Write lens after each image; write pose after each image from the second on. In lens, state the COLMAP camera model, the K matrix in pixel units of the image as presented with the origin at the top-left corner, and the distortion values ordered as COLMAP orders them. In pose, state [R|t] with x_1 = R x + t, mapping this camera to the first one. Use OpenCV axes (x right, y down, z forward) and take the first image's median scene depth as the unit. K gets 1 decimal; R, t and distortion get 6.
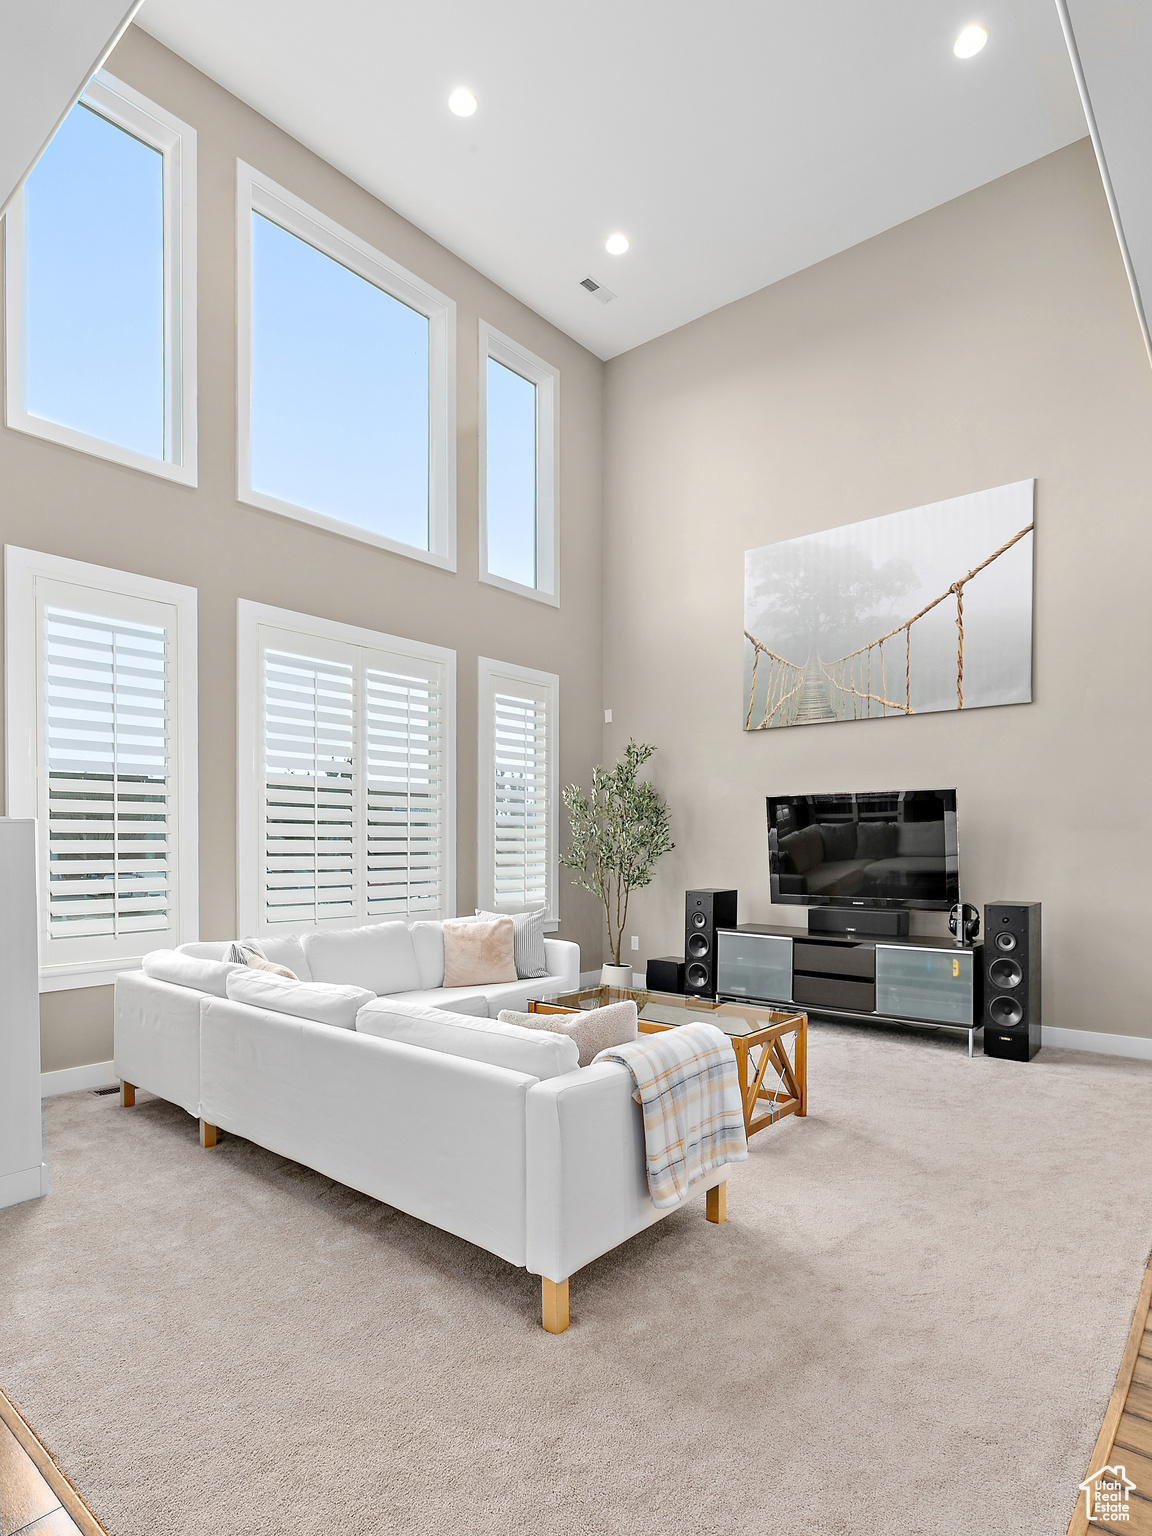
lens RADIAL K [[820.4, 0, 584.8], [0, 820.4, 852.0], [0, 0, 1]] dist [0.001998, 0.000438]
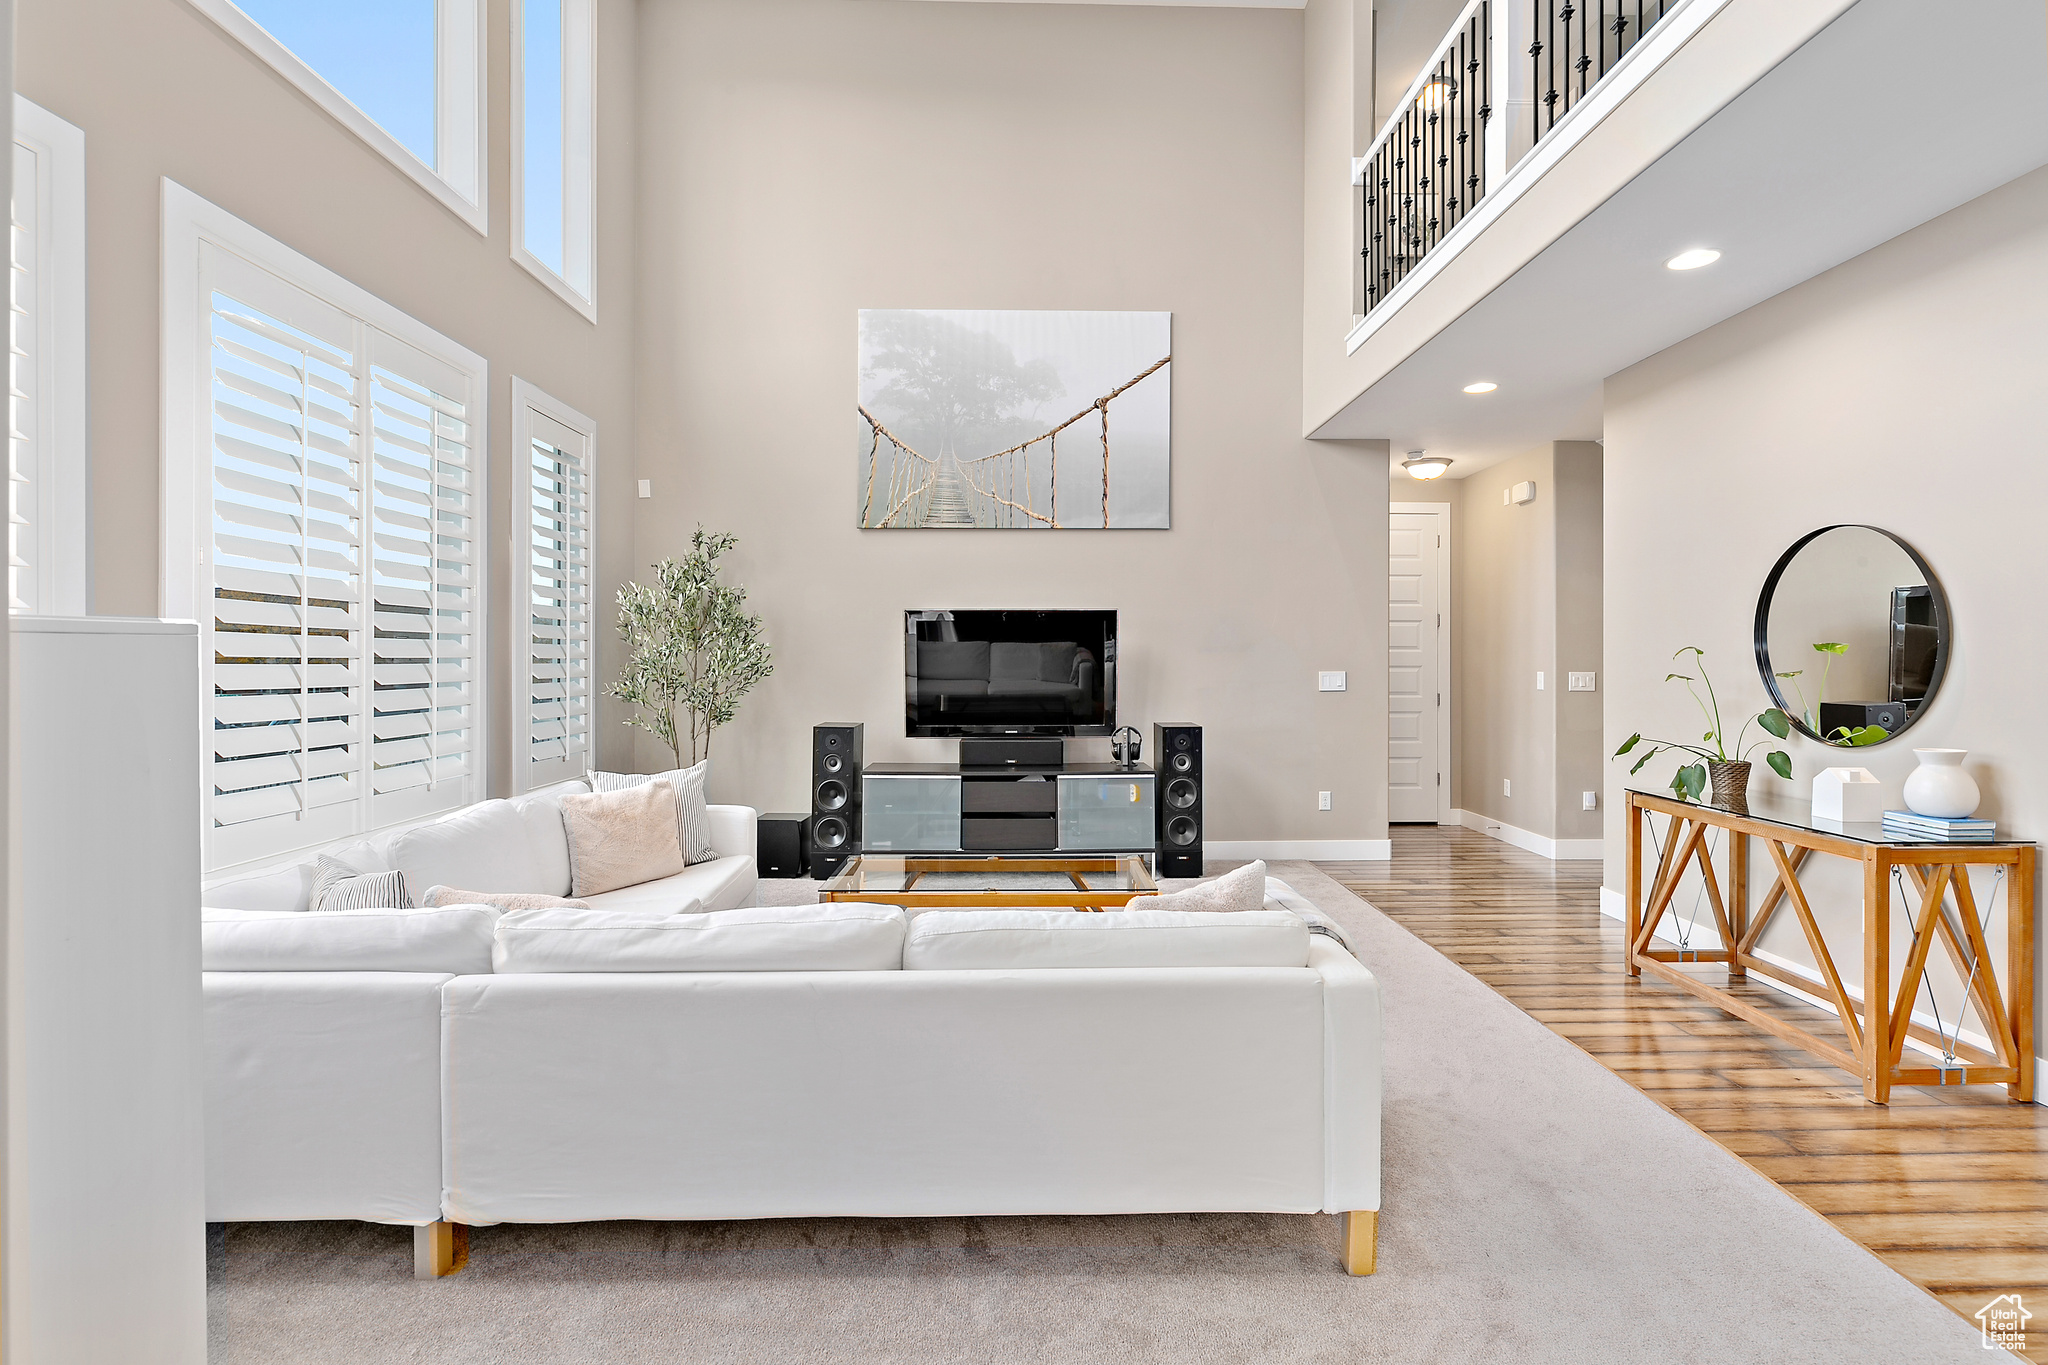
lens RADIAL K [[956.0, 0, 1029.9], [0, 956.0, 669.5], [0, 0, 1]] dist [-0.010258, 0.002971]
pose [[0.755249, -0.005785, 0.655412, -0.343227], [0.007118, 0.999974, 0.000624, -0.006918], [-0.655399, 0.004194, 0.755271, 0.191878]]
